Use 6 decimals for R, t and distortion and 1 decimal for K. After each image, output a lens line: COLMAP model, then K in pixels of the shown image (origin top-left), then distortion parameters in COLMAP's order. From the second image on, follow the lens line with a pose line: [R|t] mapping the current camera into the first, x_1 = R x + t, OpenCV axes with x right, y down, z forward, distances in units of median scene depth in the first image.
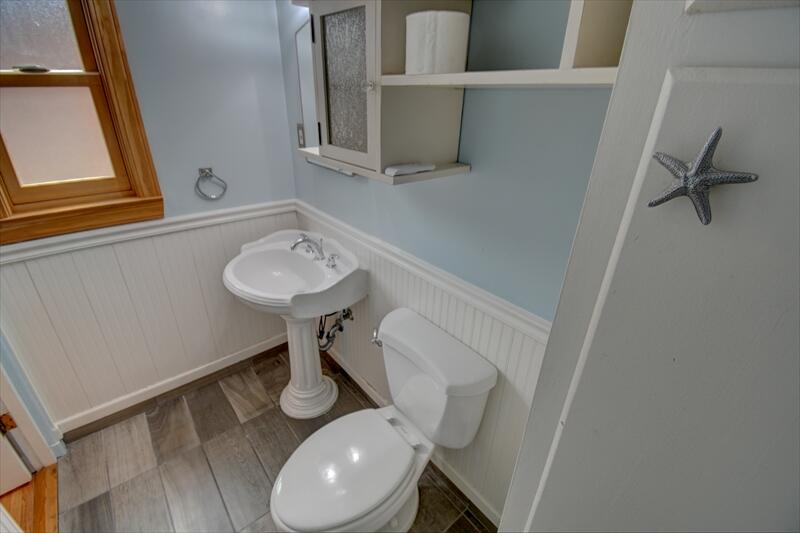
lens RADIAL K [[361.0, 0, 400.6], [0, 361.0, 265.5], [0, 0, 1]] dist [0.017000, -0.026450]
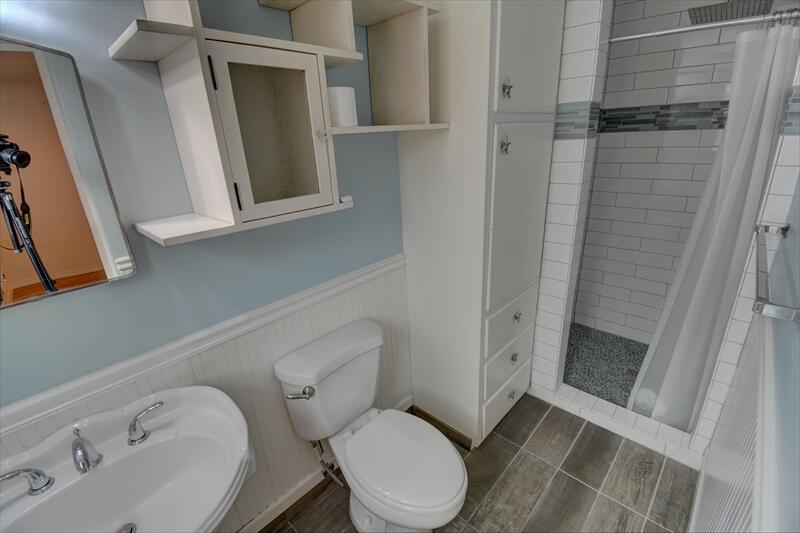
lens RADIAL K [[361.0, 0, 400.6], [0, 361.0, 265.5], [0, 0, 1]] dist [0.017000, -0.026450]
pose [[-0.130636, -0.342521, 0.930383, -1.121138], [0.473021, 0.803196, 0.362115, -0.376660], [-0.871313, 0.487396, 0.057093, 0.749081]]
